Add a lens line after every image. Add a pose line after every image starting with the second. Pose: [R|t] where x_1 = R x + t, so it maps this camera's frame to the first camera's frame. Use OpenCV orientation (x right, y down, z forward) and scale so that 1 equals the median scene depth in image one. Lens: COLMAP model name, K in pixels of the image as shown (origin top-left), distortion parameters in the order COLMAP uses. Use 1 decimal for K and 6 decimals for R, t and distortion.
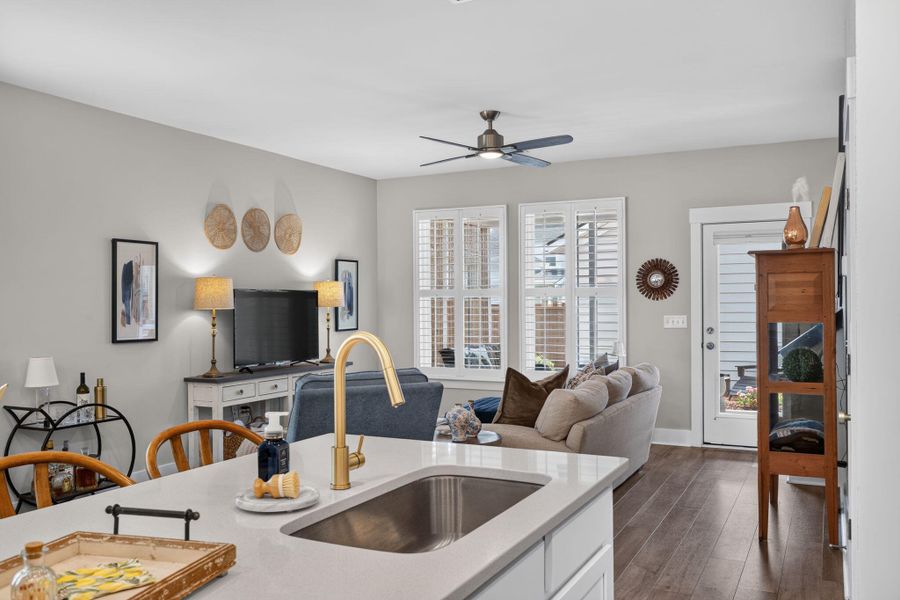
lens RADIAL K [[766.8, 0, 447.8], [0, 766.8, 293.8], [0, 0, 1]] dist [-0.006558, -0.009544]
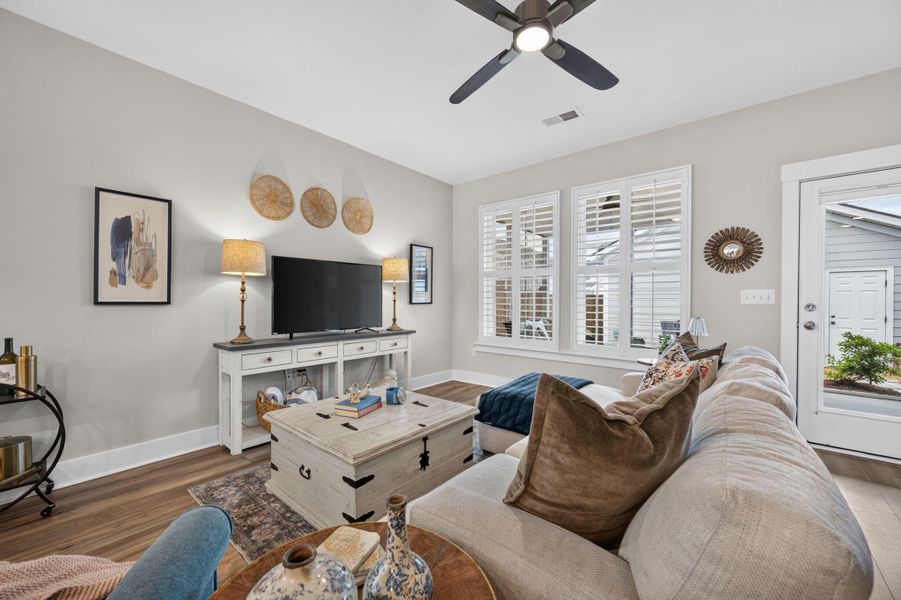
lens RADIAL K [[352.4, 0, 450.7], [0, 352.4, 304.2], [0, 0, 1]] dist [-0.001045, 0.000013]
pose [[0.973255, 0.014689, -0.229259, 0.056048], [-0.009064, 0.999632, 0.025568, 0.045056], [0.229550, -0.022806, 0.973030, 0.628937]]
